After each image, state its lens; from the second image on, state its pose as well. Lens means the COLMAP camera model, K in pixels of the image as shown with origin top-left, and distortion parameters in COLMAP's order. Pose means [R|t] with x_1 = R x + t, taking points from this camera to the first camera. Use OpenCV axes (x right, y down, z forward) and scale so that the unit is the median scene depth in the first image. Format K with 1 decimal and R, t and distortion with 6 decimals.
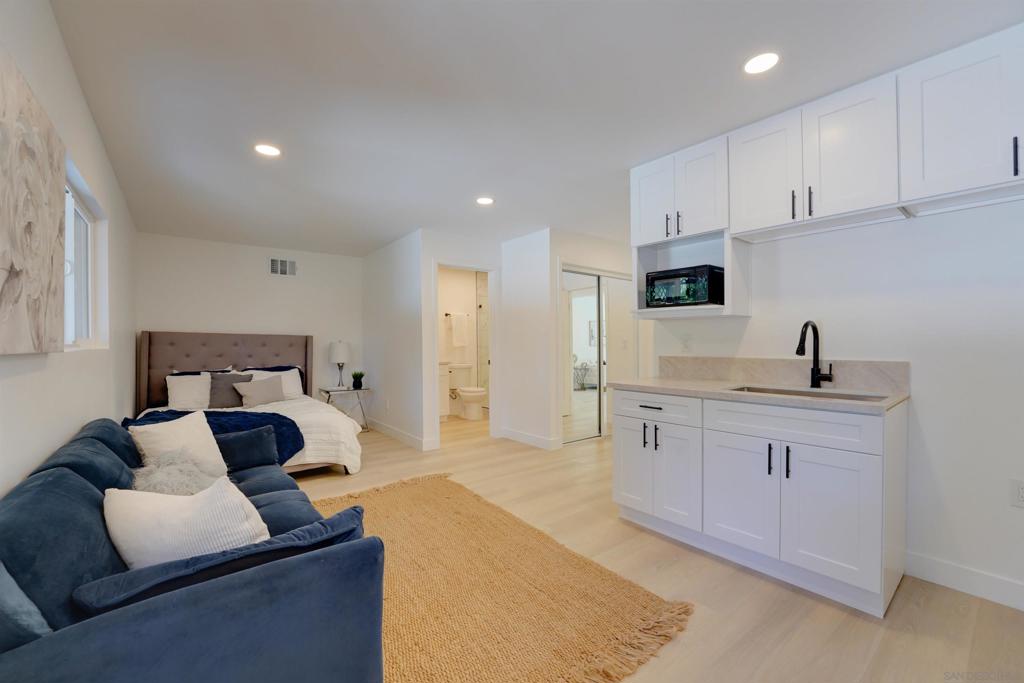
lens RADIAL K [[418.4, 0, 512.9], [0, 418.4, 343.8], [0, 0, 1]] dist [-0.022335, 0.000495]
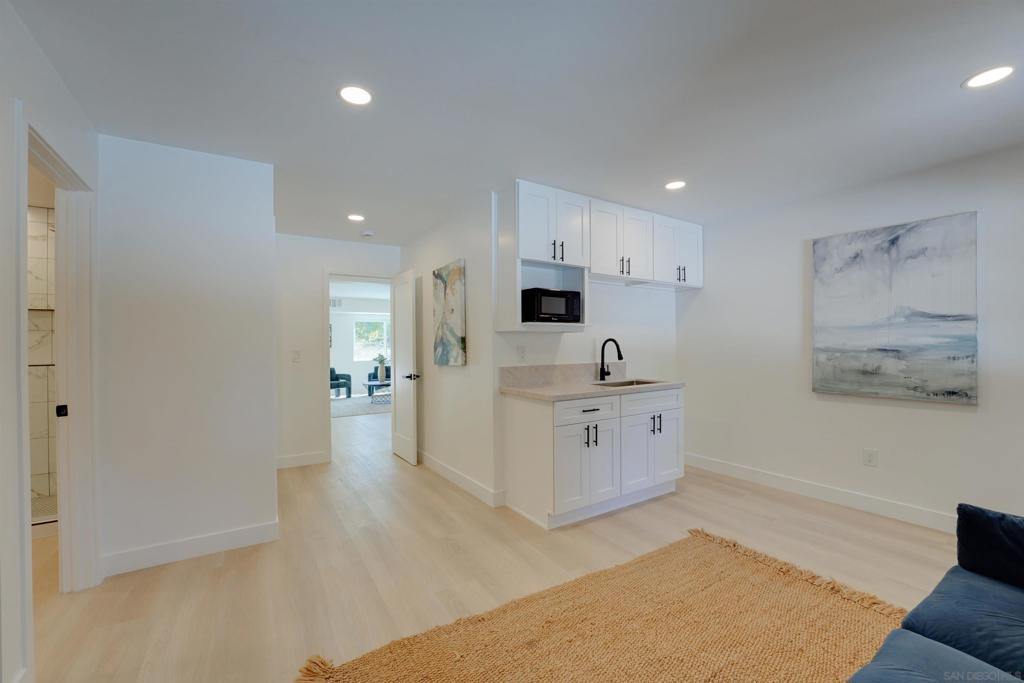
lens RADIAL K [[418.4, 0, 512.9], [0, 418.4, 343.8], [0, 0, 1]] dist [-0.022335, 0.000495]
pose [[0.100962, 0.007965, 0.994858, -0.769951], [0.013899, 0.999859, -0.009415, -0.020491], [-0.994793, 0.014779, 0.100837, 1.012890]]
